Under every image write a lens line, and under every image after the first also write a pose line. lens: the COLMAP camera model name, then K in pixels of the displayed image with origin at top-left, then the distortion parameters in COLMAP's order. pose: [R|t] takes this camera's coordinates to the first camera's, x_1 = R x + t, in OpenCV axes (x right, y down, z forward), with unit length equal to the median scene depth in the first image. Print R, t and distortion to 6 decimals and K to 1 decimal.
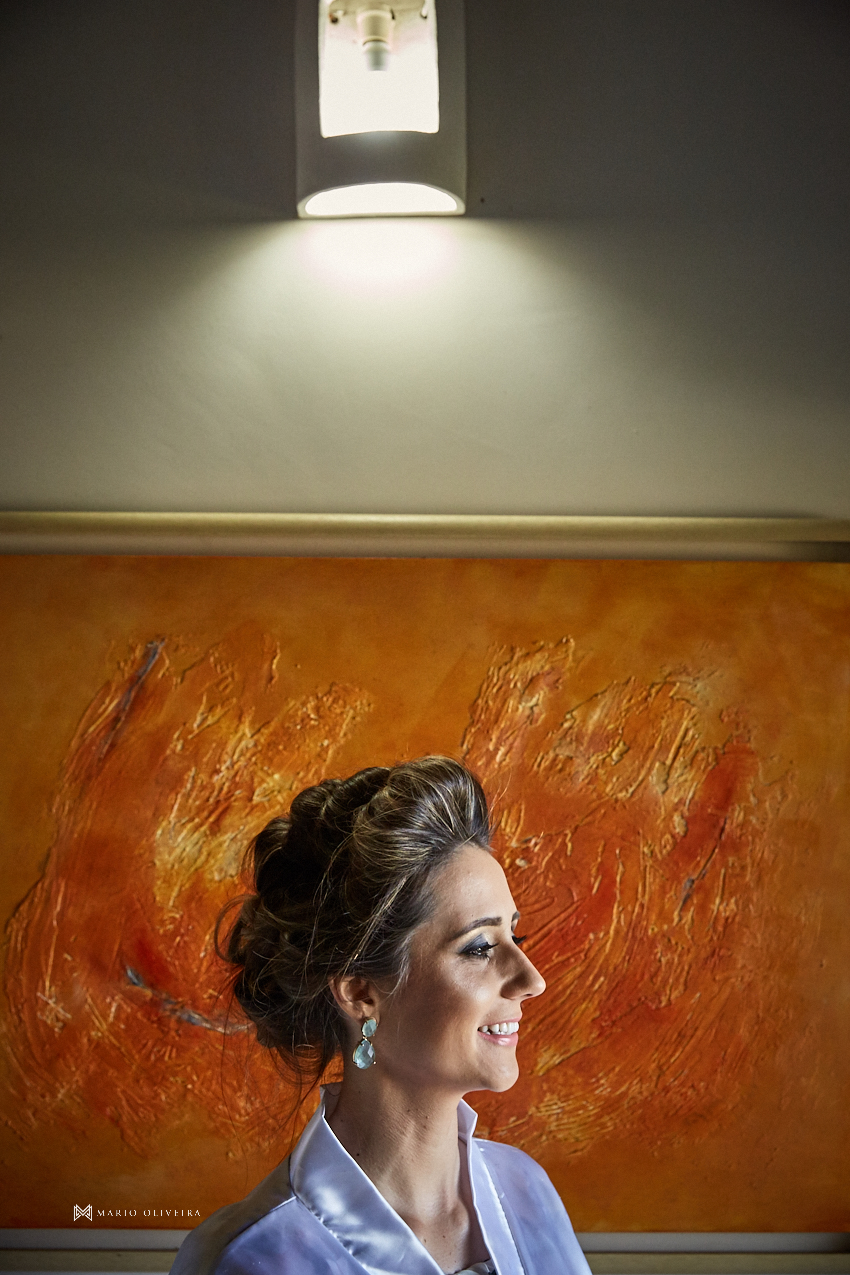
lens RADIAL K [[1521.8, 0, 427.6], [0, 1521.8, 637.6], [0, 0, 1]] dist [-0.033630, 0.000000]
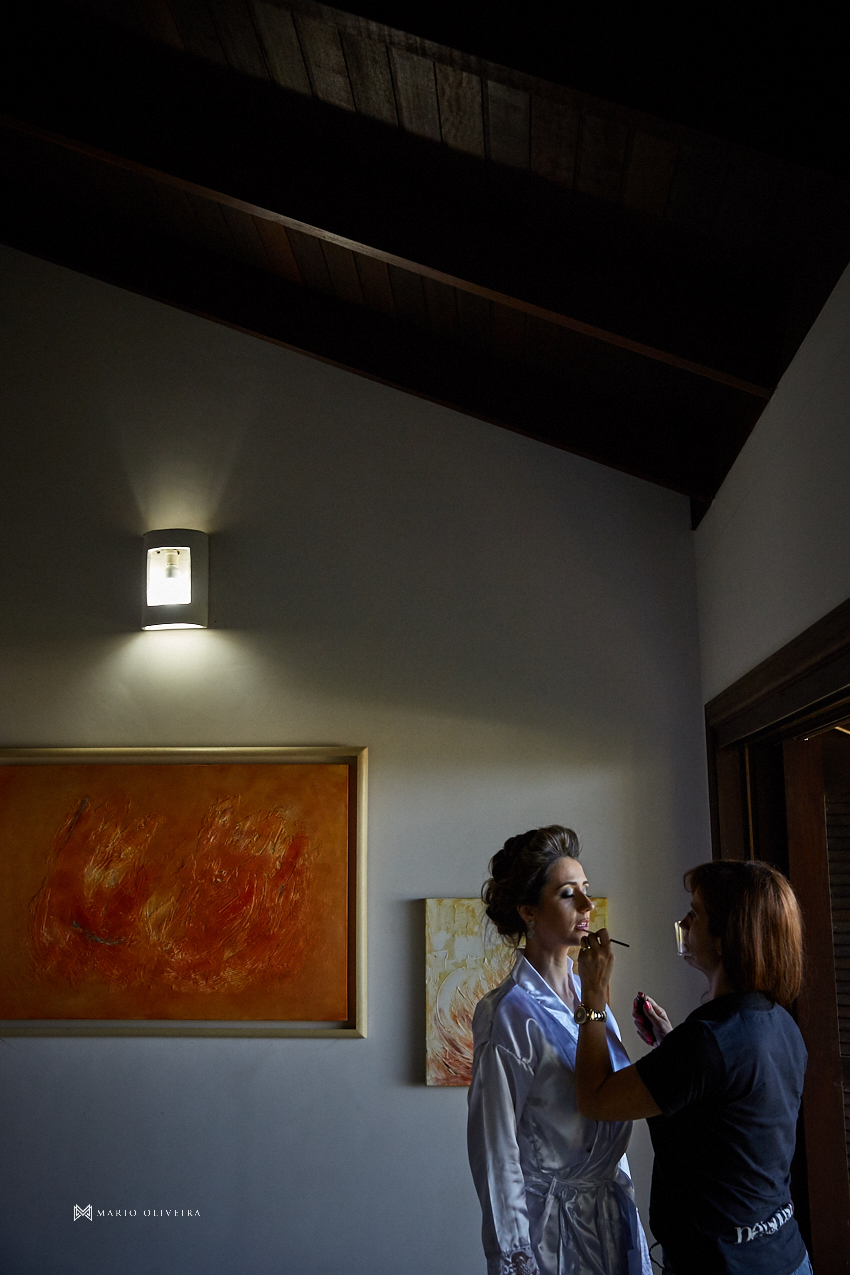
lens RADIAL K [[1473.6, 0, 422.1], [0, 1473.6, 637.3], [0, 0, 1]] dist [0.000561, 0.000000]
pose [[0.997345, -0.018247, -0.070503, 0.603137], [0.013328, 0.997484, -0.069624, -0.091074], [0.071596, 0.068499, 0.995079, -1.564169]]
